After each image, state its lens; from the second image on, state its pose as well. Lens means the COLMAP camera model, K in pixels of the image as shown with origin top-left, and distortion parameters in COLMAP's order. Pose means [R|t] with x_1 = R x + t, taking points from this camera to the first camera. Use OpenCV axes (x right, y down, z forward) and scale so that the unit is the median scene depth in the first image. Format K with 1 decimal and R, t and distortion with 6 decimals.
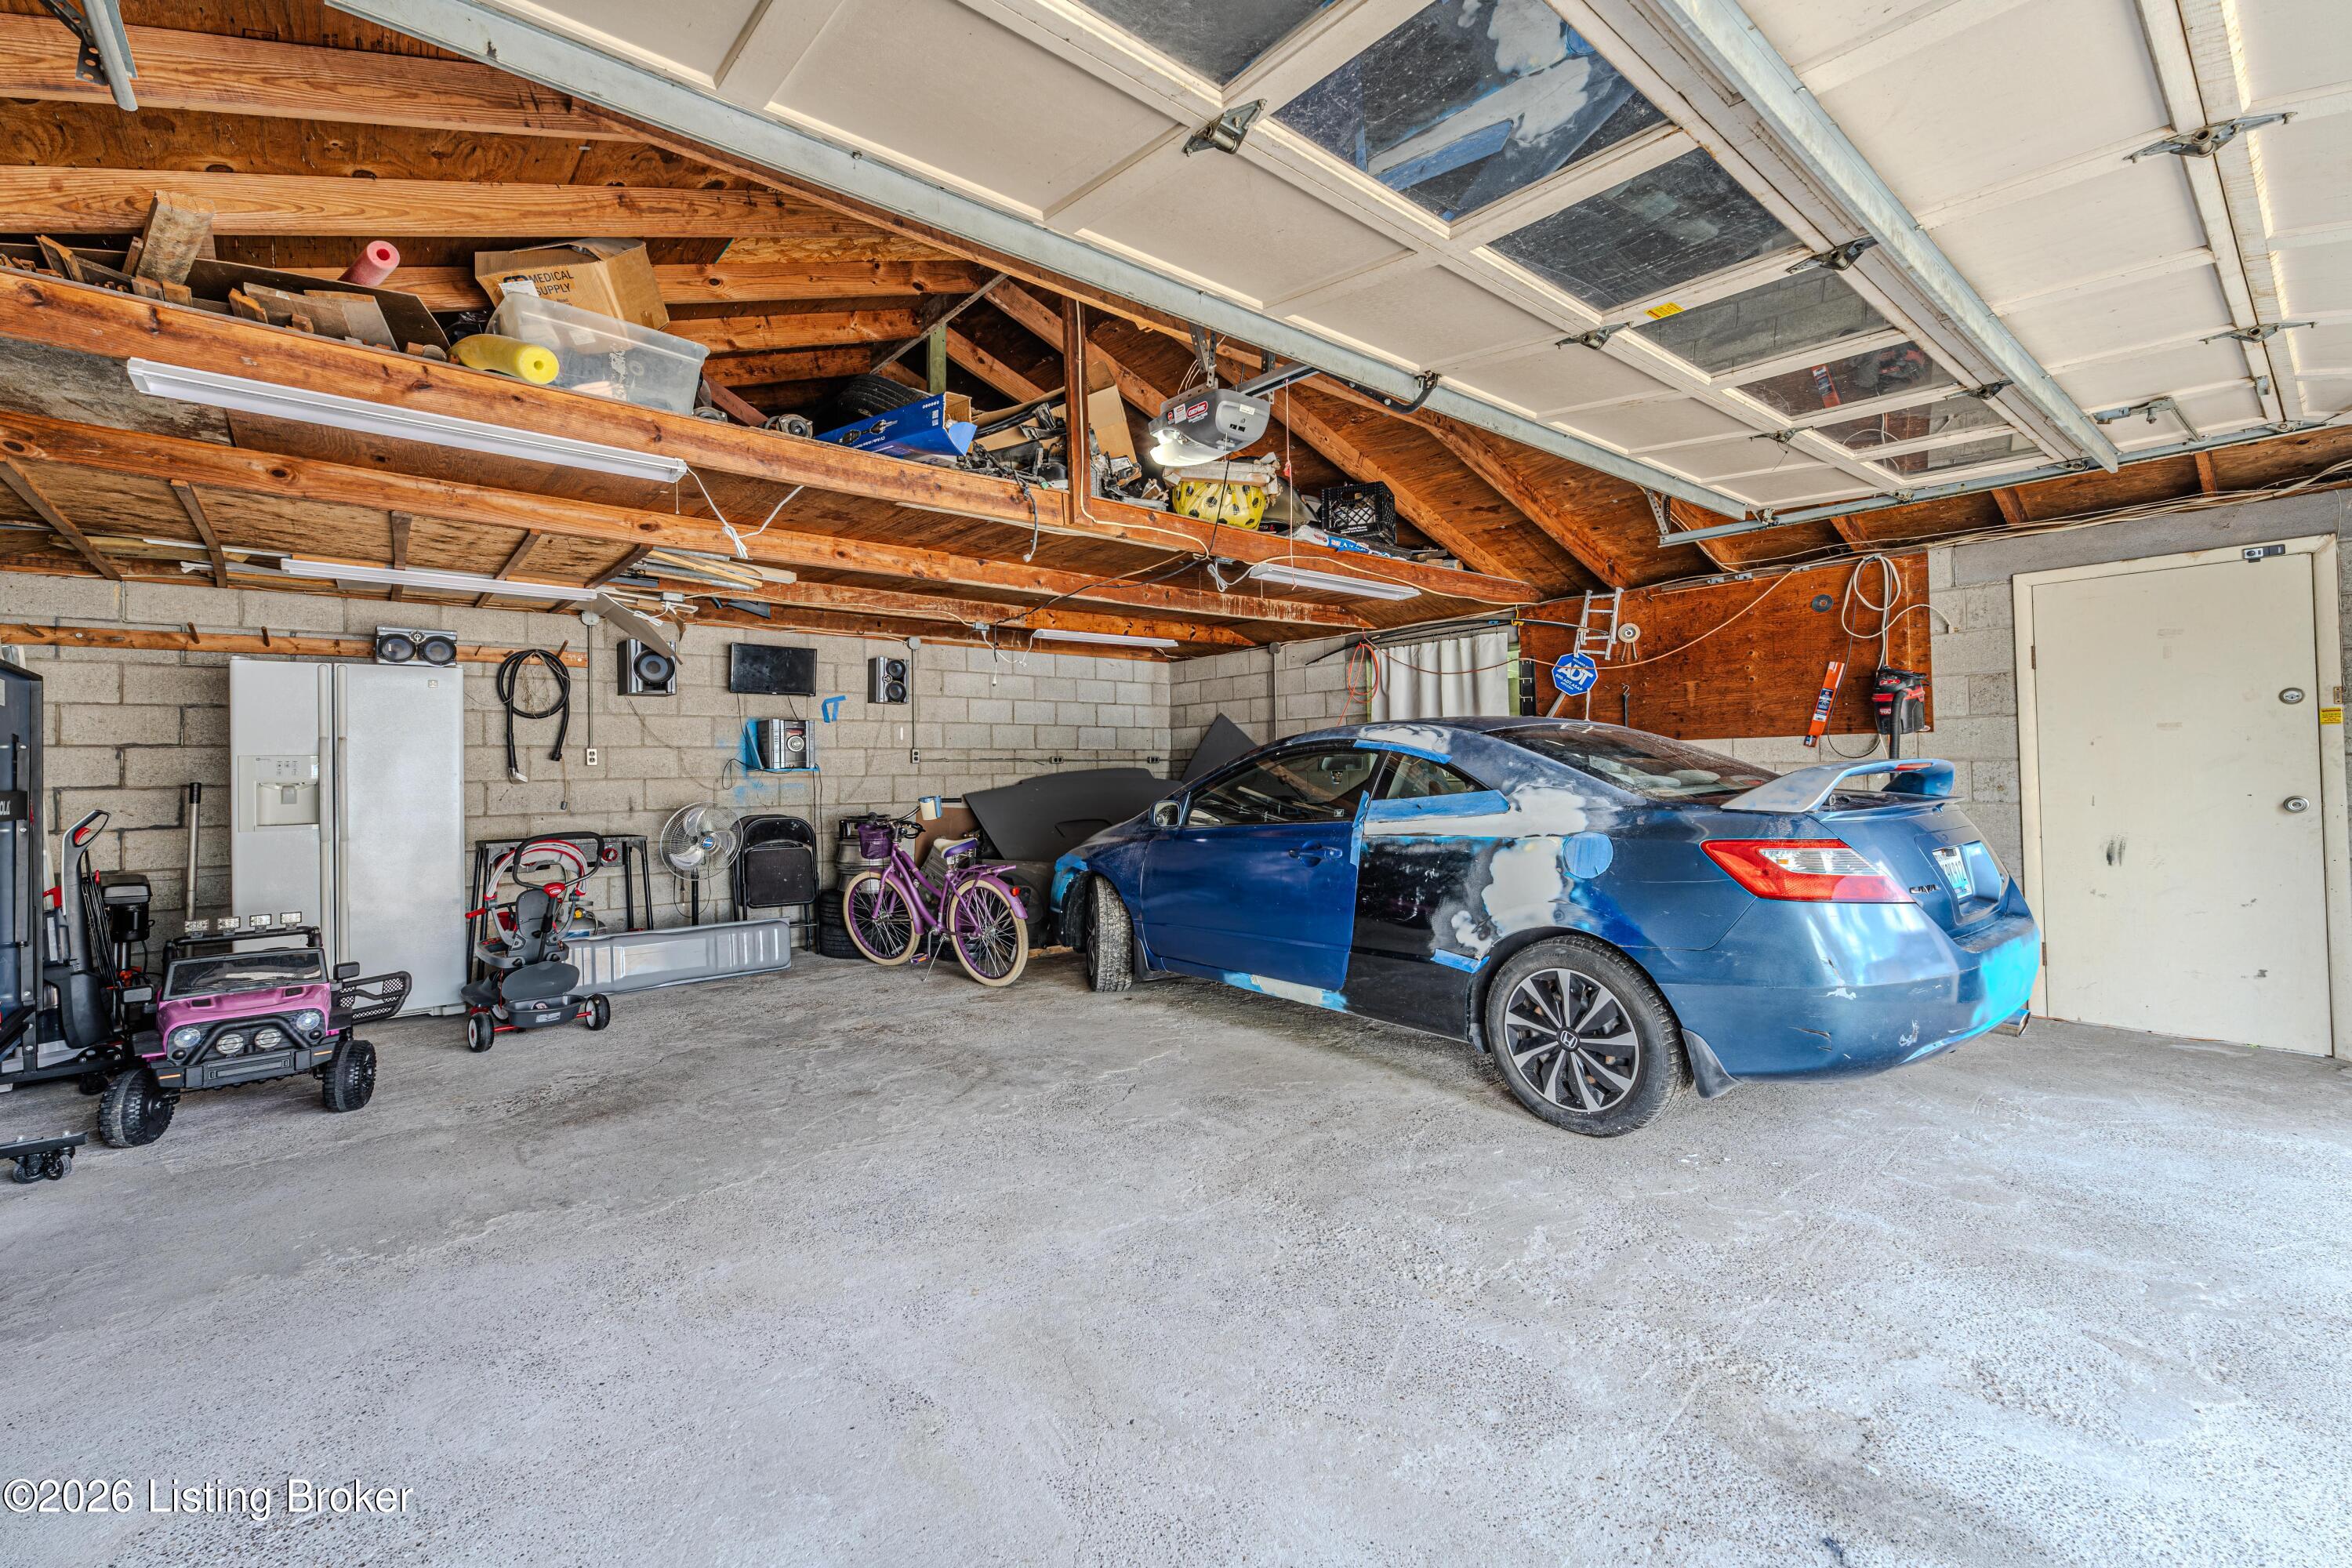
lens RADIAL K [[971.1, 0, 1175.6], [0, 971.1, 749.7], [0, 0, 1]] dist [-0.000927, -0.000358]
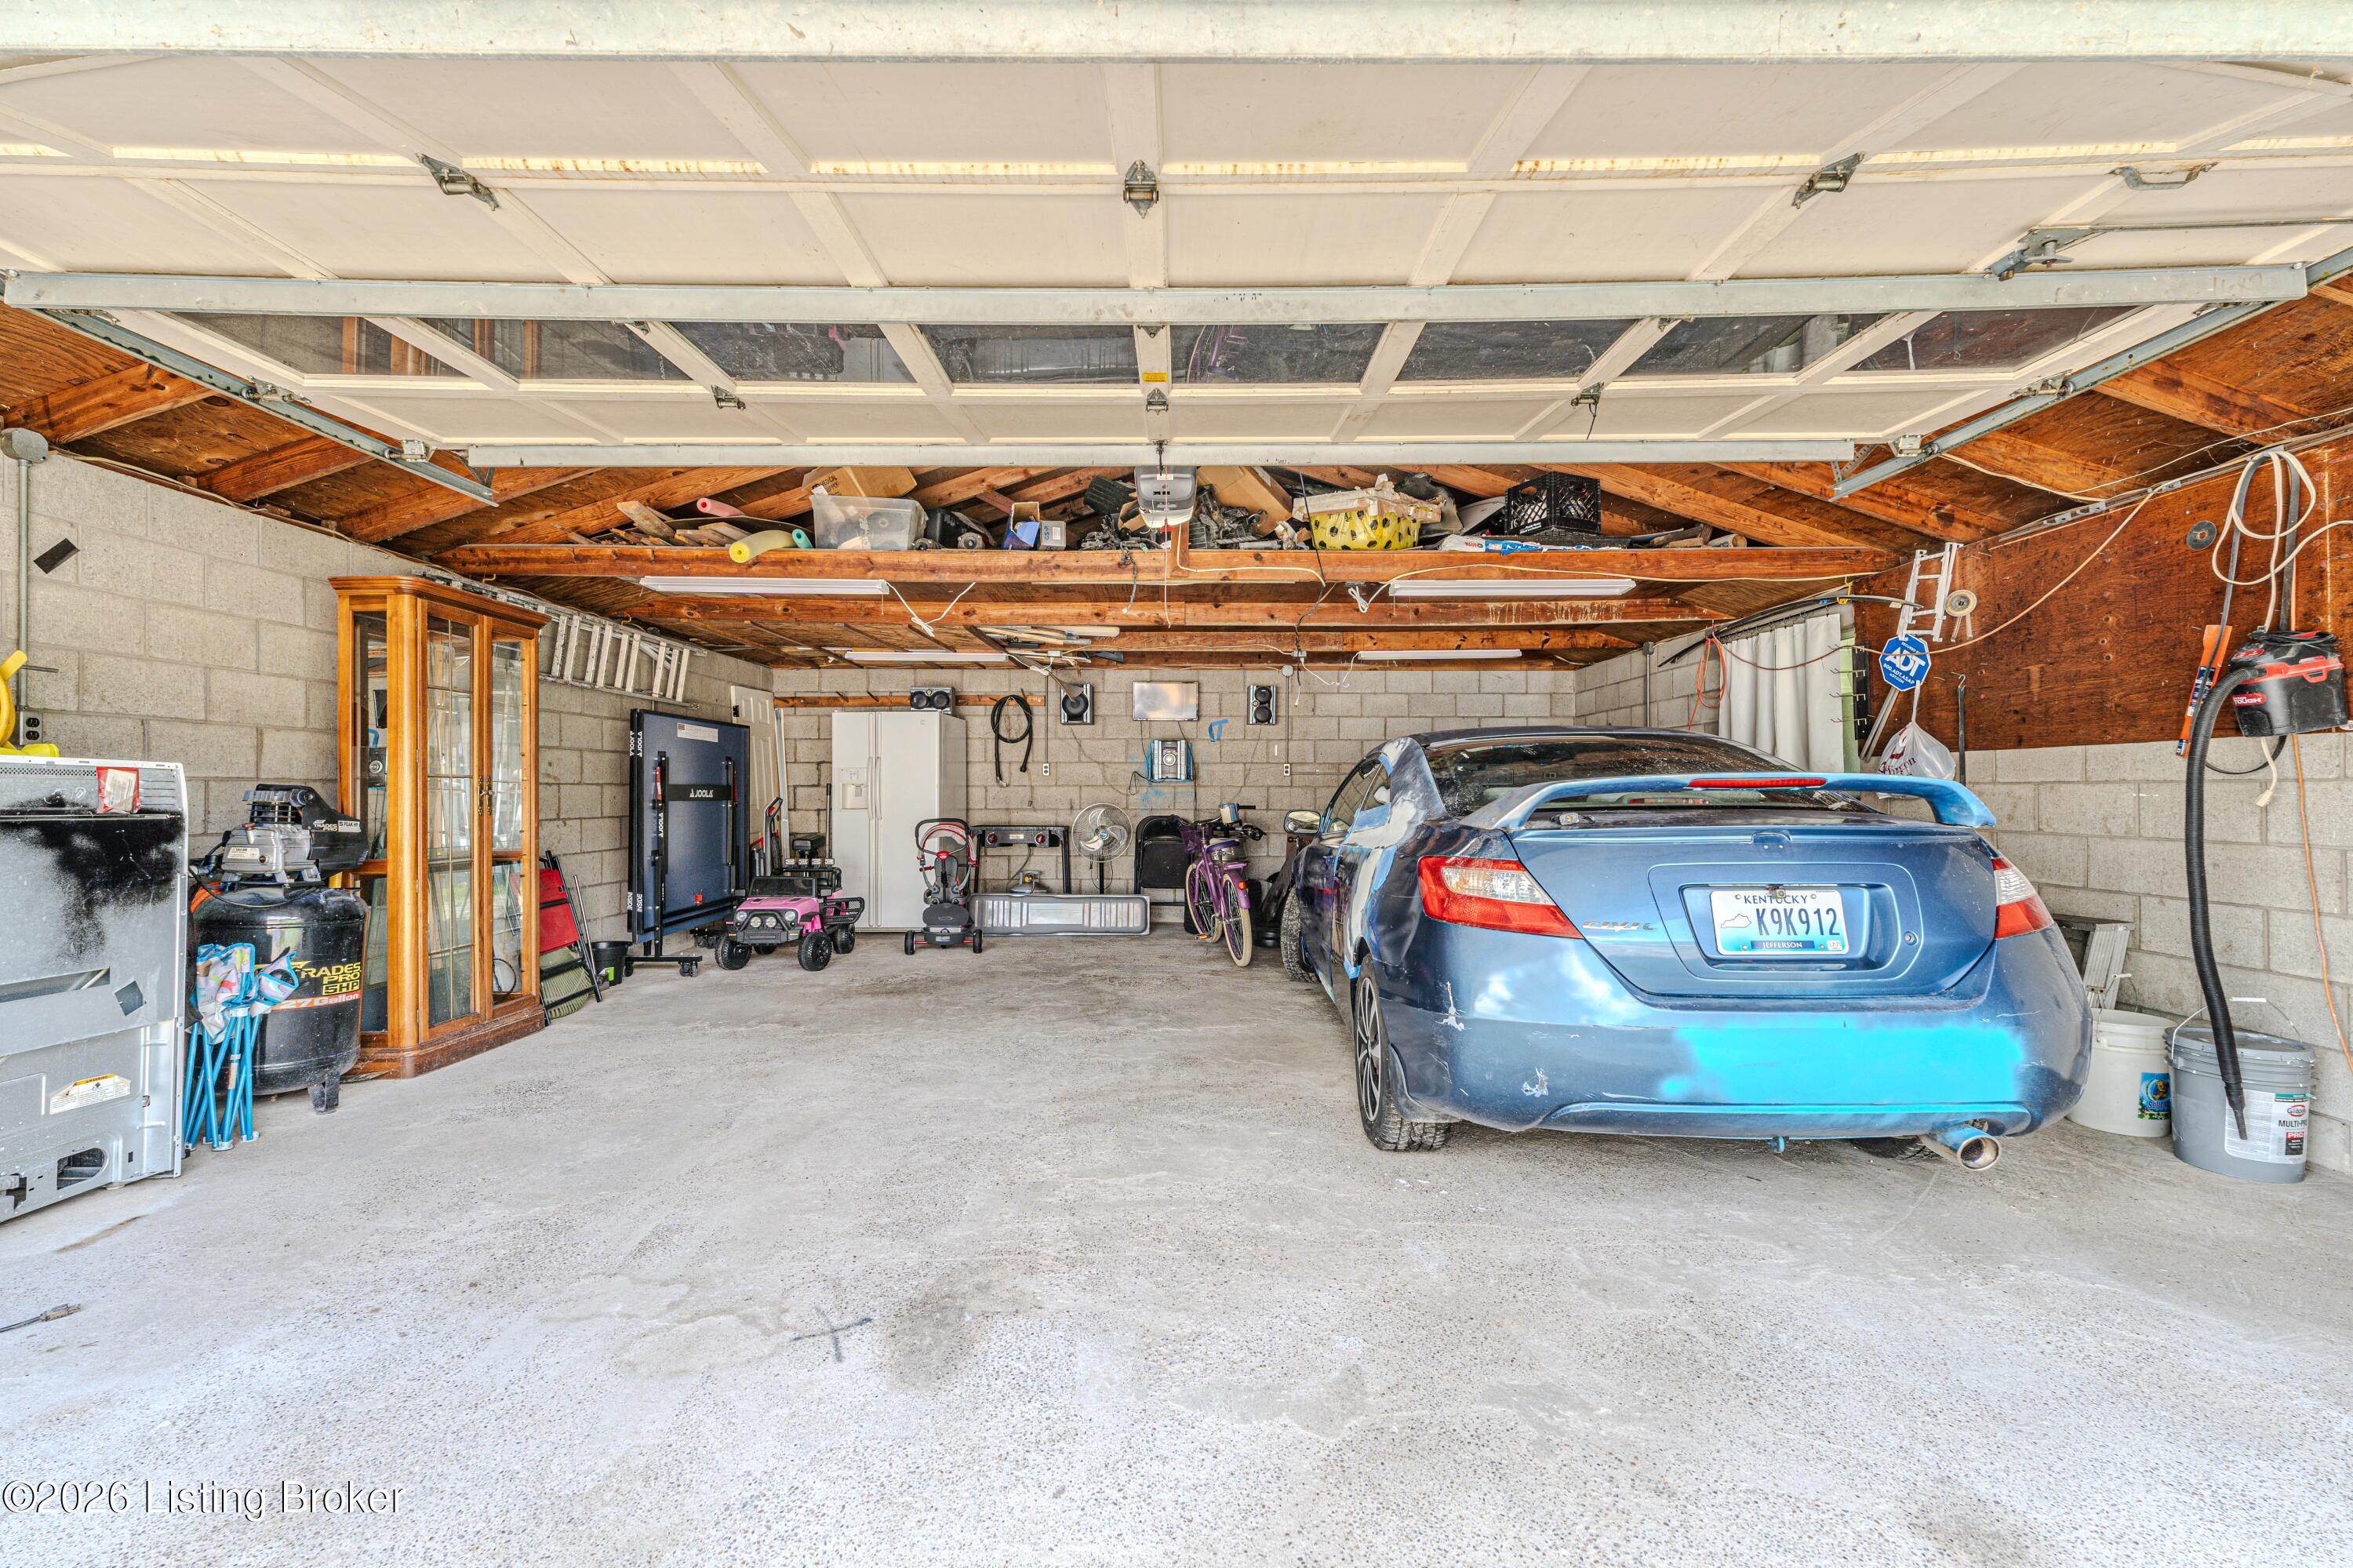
lens RADIAL K [[974.5, 0, 1182.4], [0, 974.5, 782.3], [0, 0, 1]] dist [-0.000144, -0.000712]
pose [[0.766104, 0.010250, -0.642635, 0.558943], [0.001850, 0.999834, 0.018153, 0.000997], [0.642714, -0.015096, 0.765958, 0.061705]]
